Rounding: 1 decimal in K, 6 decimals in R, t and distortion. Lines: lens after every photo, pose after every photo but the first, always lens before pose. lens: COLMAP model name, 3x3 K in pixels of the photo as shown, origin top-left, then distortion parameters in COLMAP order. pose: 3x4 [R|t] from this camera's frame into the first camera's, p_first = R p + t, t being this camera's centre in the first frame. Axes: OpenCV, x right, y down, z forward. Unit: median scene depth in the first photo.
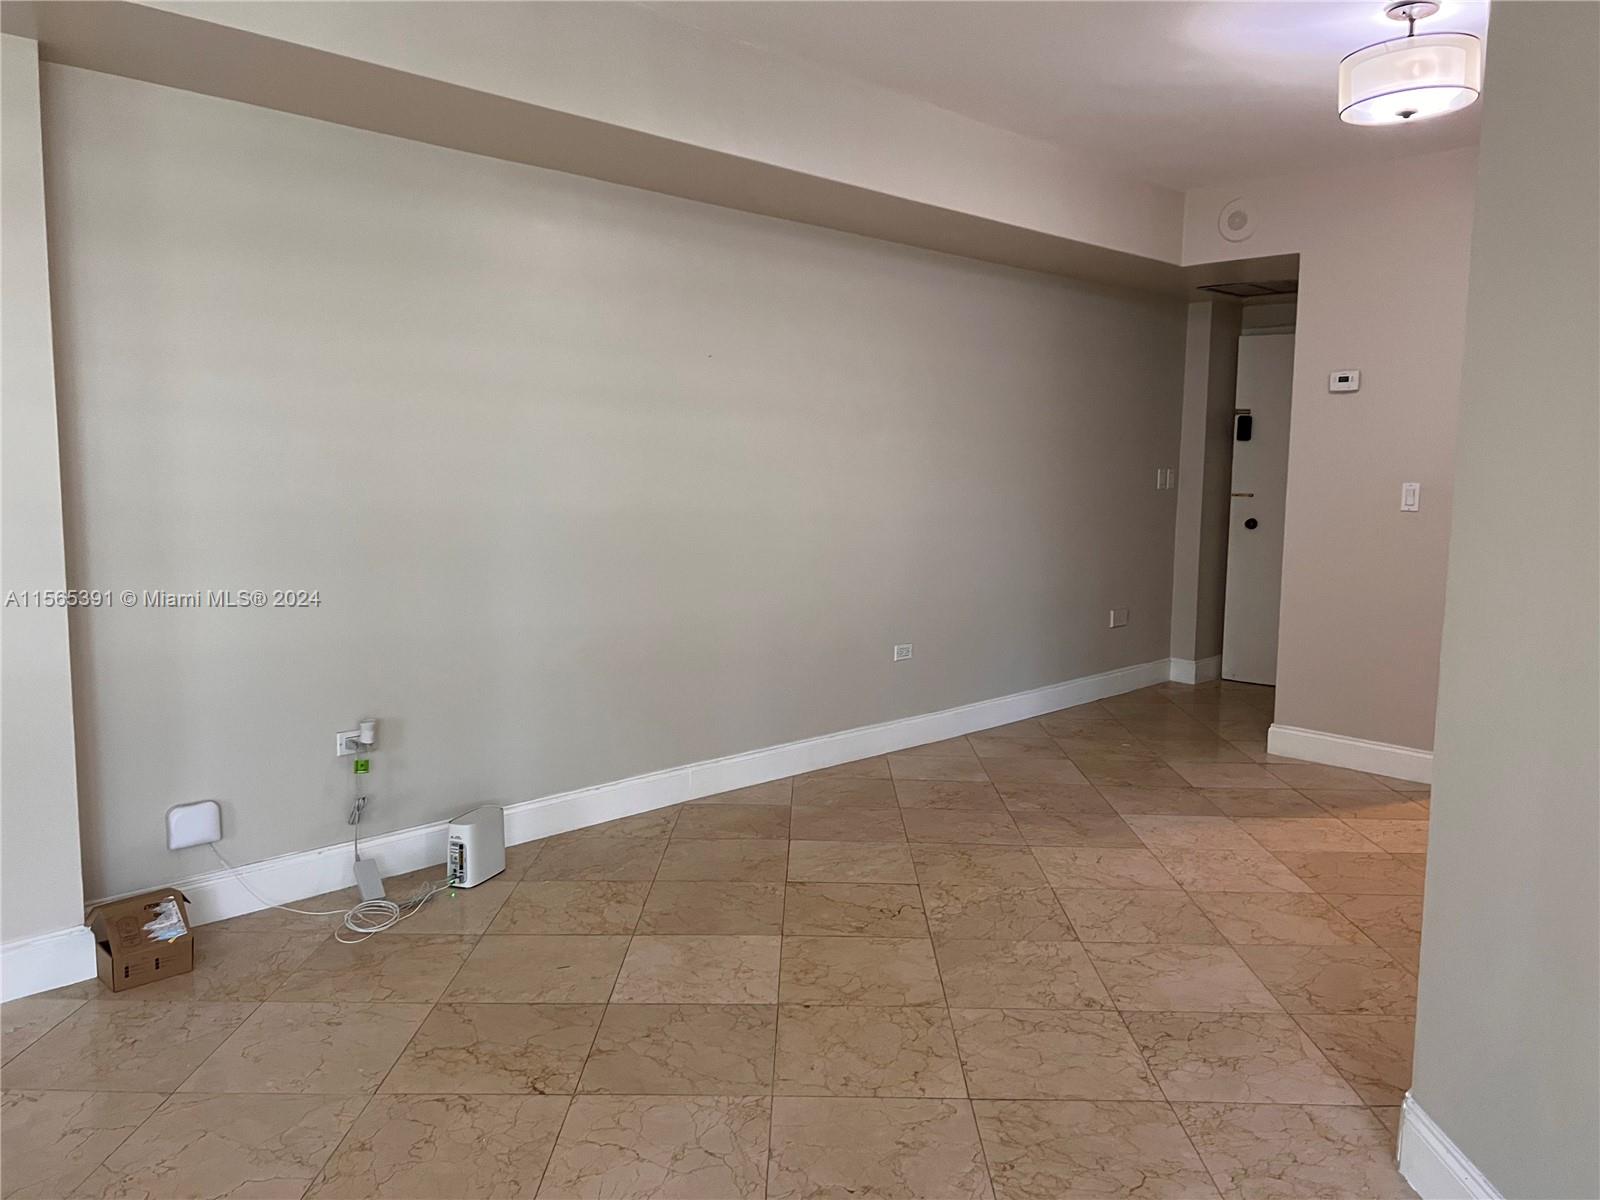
lens RADIAL K [[1197.7, 0, 797.0], [0, 1197.7, 592.6], [0, 0, 1]] dist [0.061812, -0.068476]
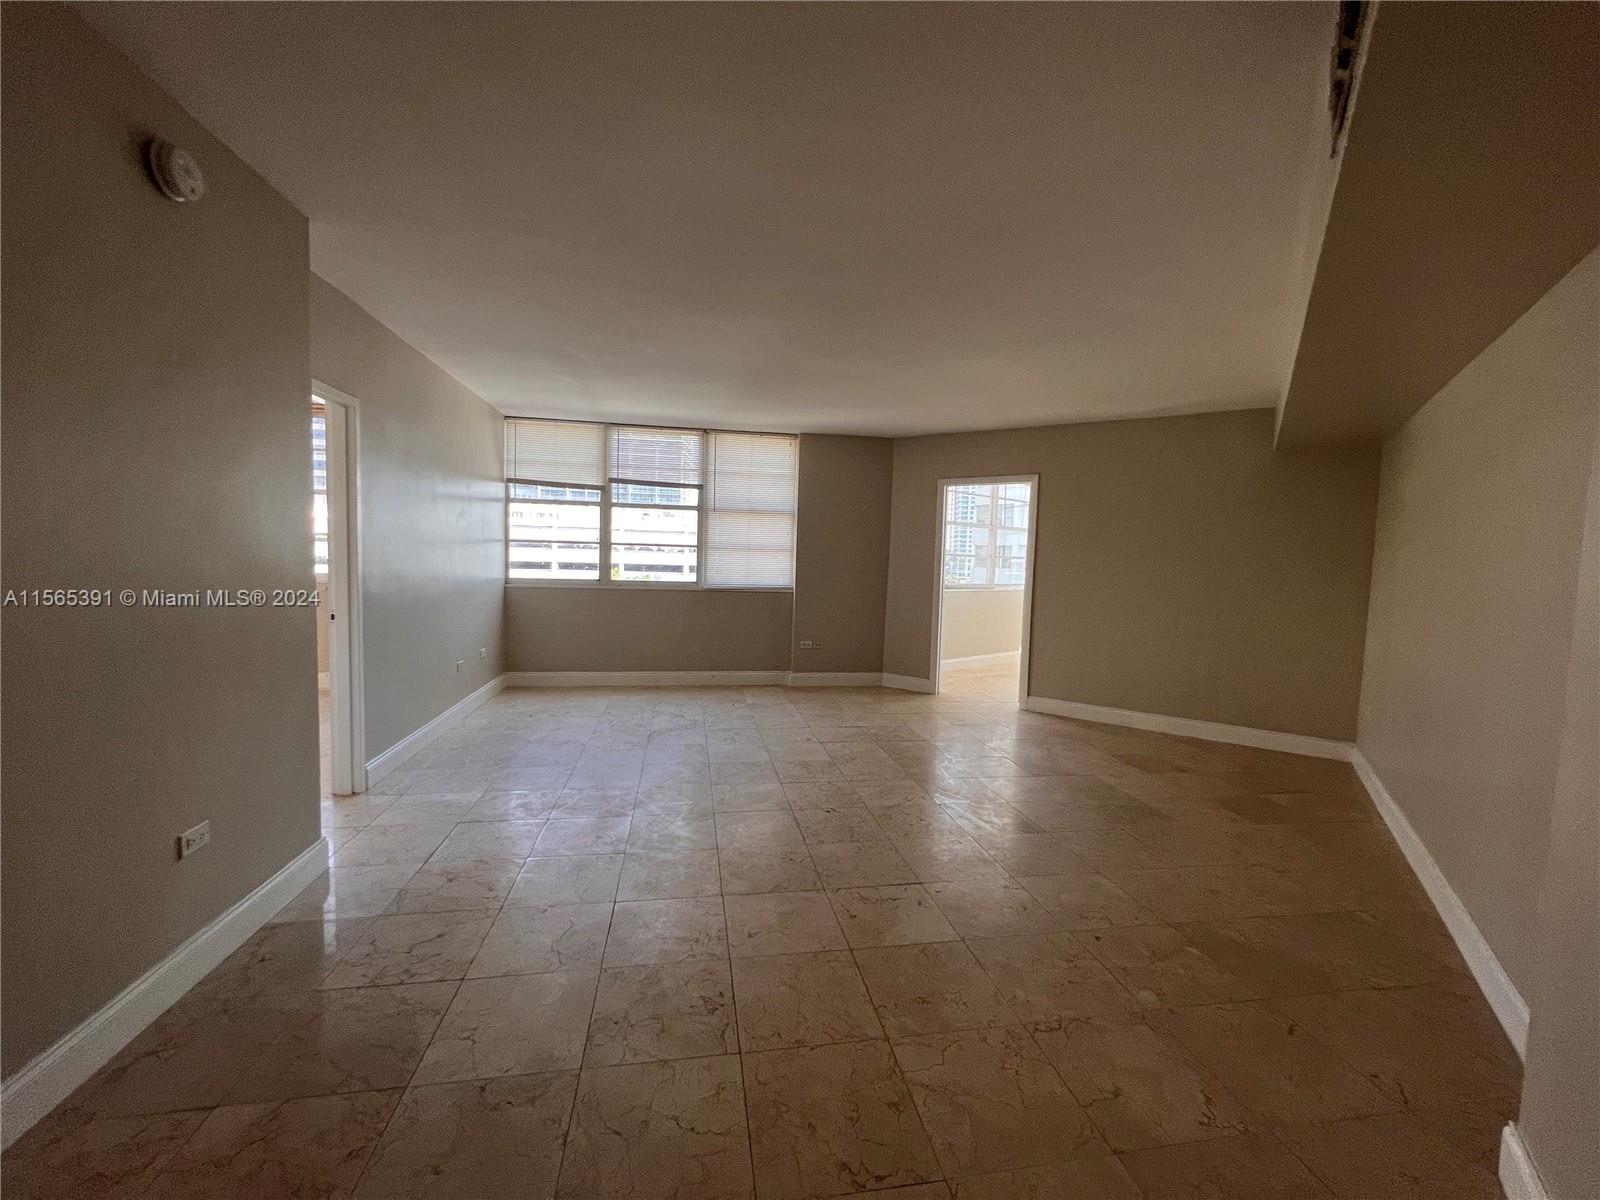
lens RADIAL K [[641.3, 0, 799.9], [0, 641.3, 602.0], [0, 0, 1]] dist [-0.001728, 0.001091]
pose [[-0.981782, -0.027403, -0.188027, -0.075949], [-0.061249, 0.982367, 0.176643, -0.121636], [0.179871, 0.184941, -0.966149, 1.014702]]
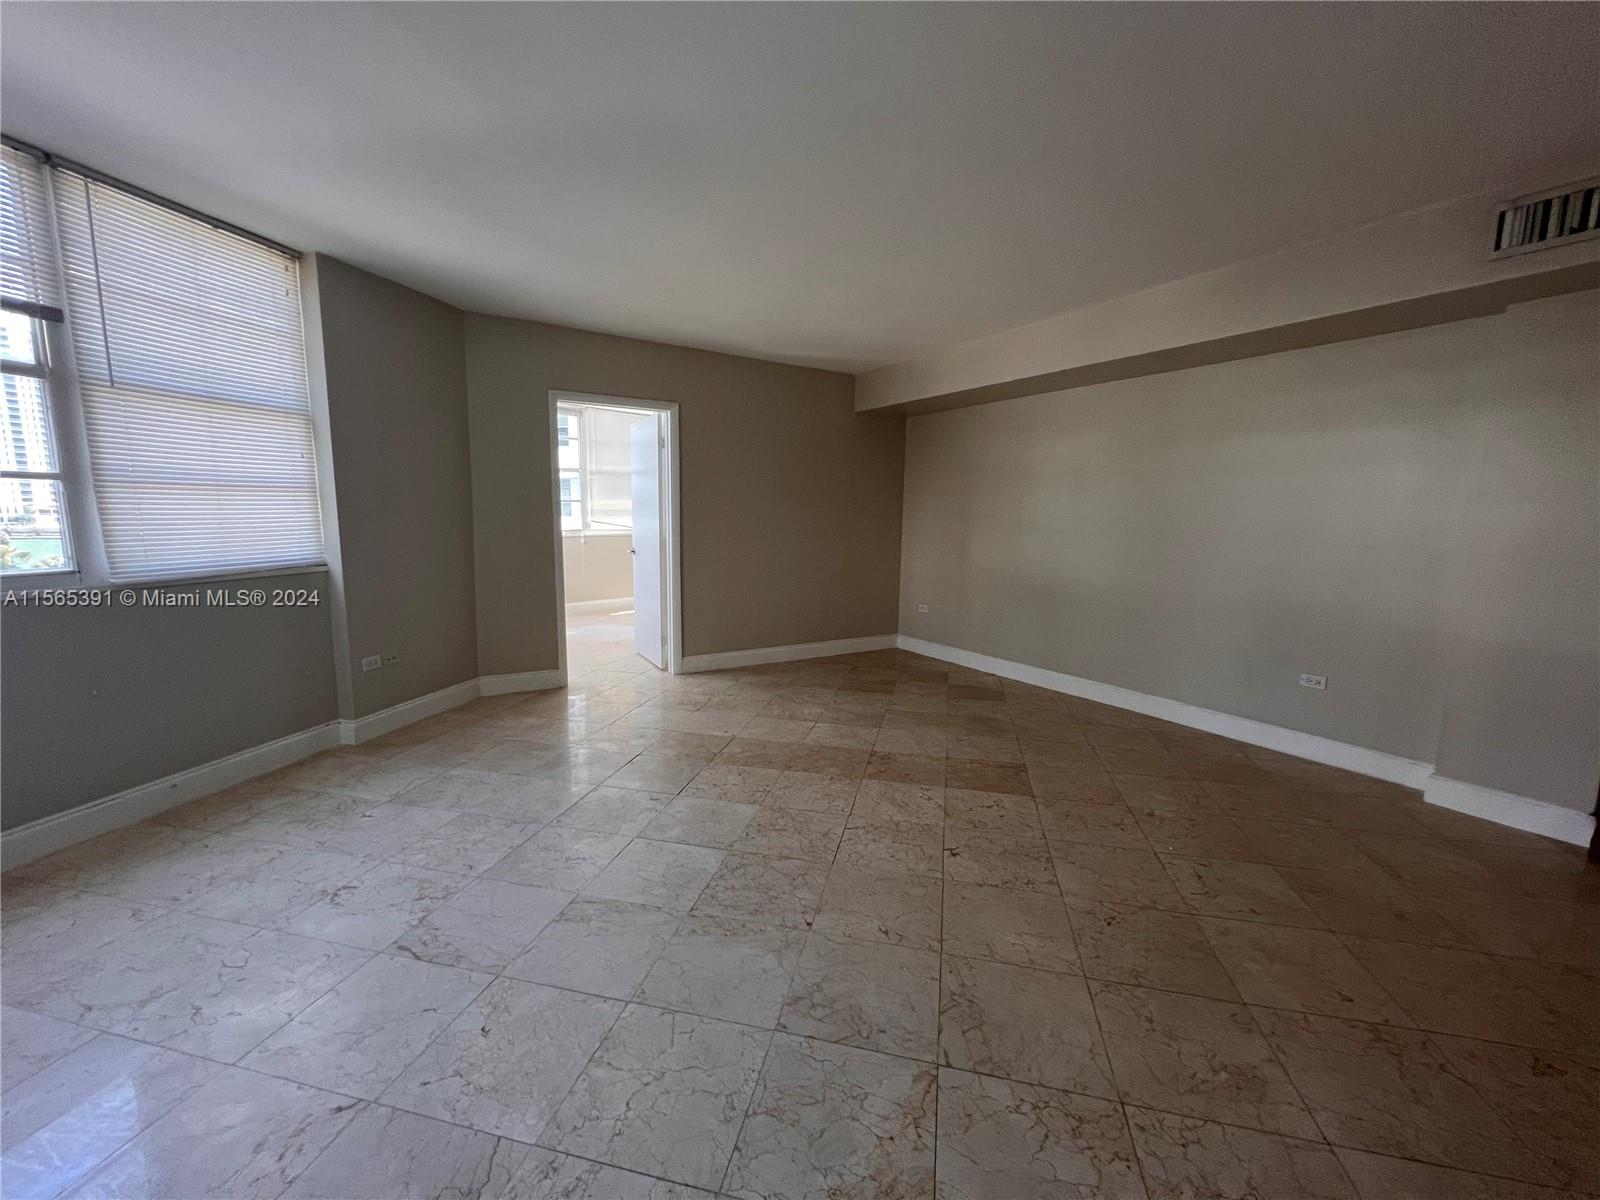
lens RADIAL K [[641.3, 0, 801.0], [0, 641.3, 599.0], [0, 0, 1]] dist [-0.001728, 0.001091]
pose [[-0.216488, 0.117795, -0.969153, 0.393439], [-0.126070, 0.981010, 0.147398, -0.007078], [0.968111, 0.154091, -0.197526, 0.073445]]
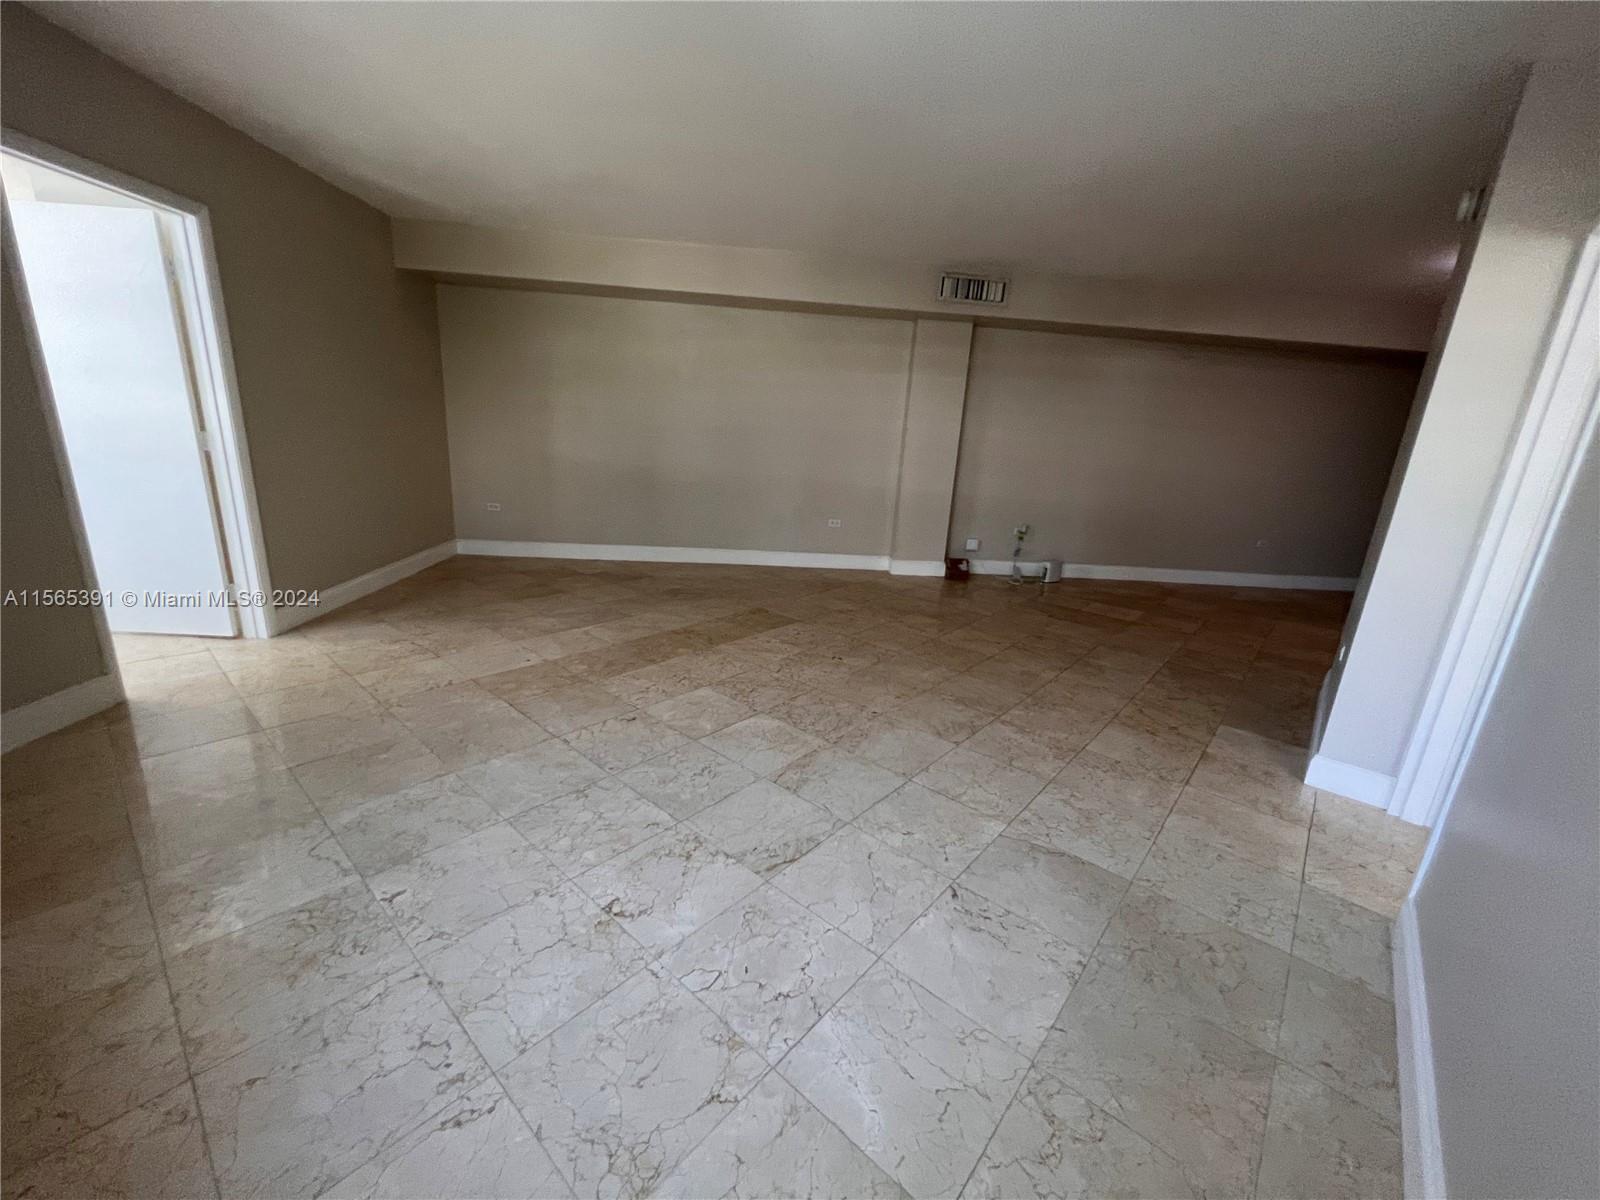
lens RADIAL K [[641.3, 0, 799.8], [0, 641.3, 598.6], [0, 0, 1]] dist [-0.001728, 0.001091]
pose [[0.762663, 0.207670, -0.612550, 0.283913], [-0.126268, 0.976636, 0.173892, 0.078959], [0.634351, -0.055276, 0.771067, -0.735772]]
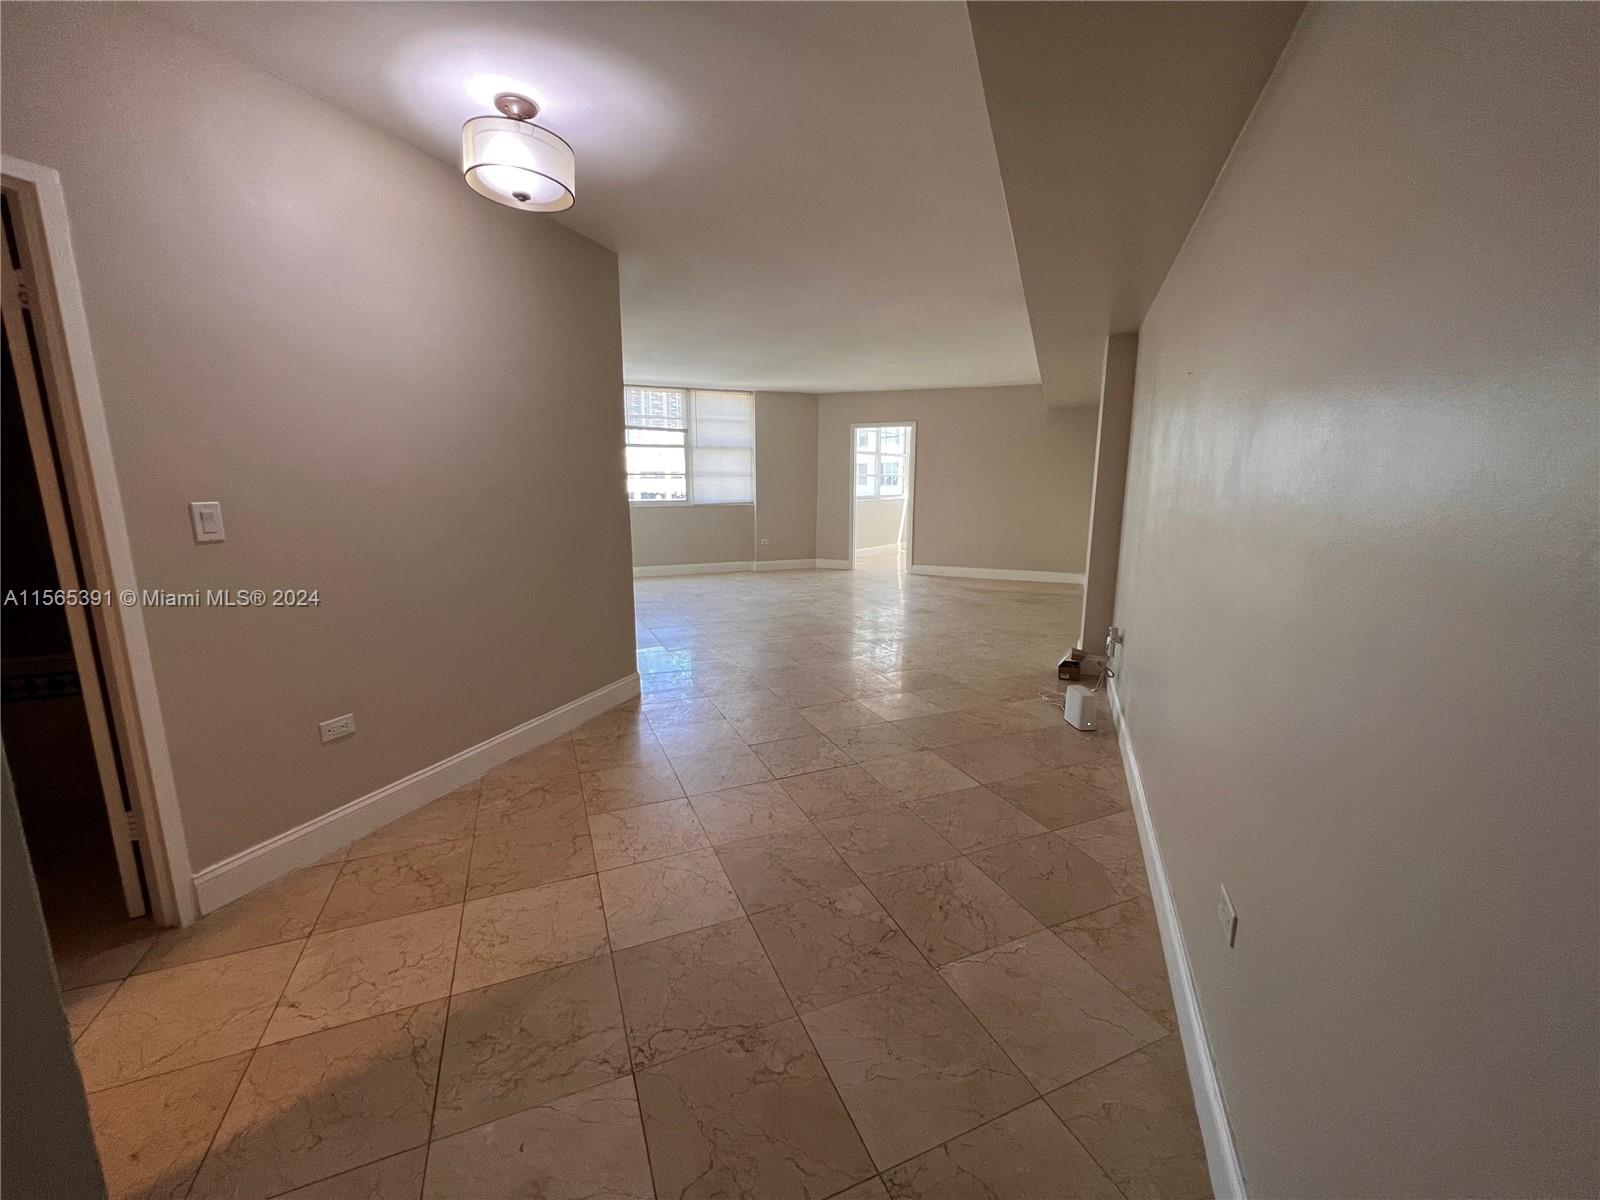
lens RADIAL K [[641.3, 0, 805.4], [0, 641.3, 610.8], [0, 0, 1]] dist [-0.001728, 0.001091]
pose [[-0.913464, 0.071296, -0.400625, 0.509955], [-0.054212, 0.954433, 0.293461, -0.195233], [0.403292, 0.289785, -0.867975, 1.744040]]
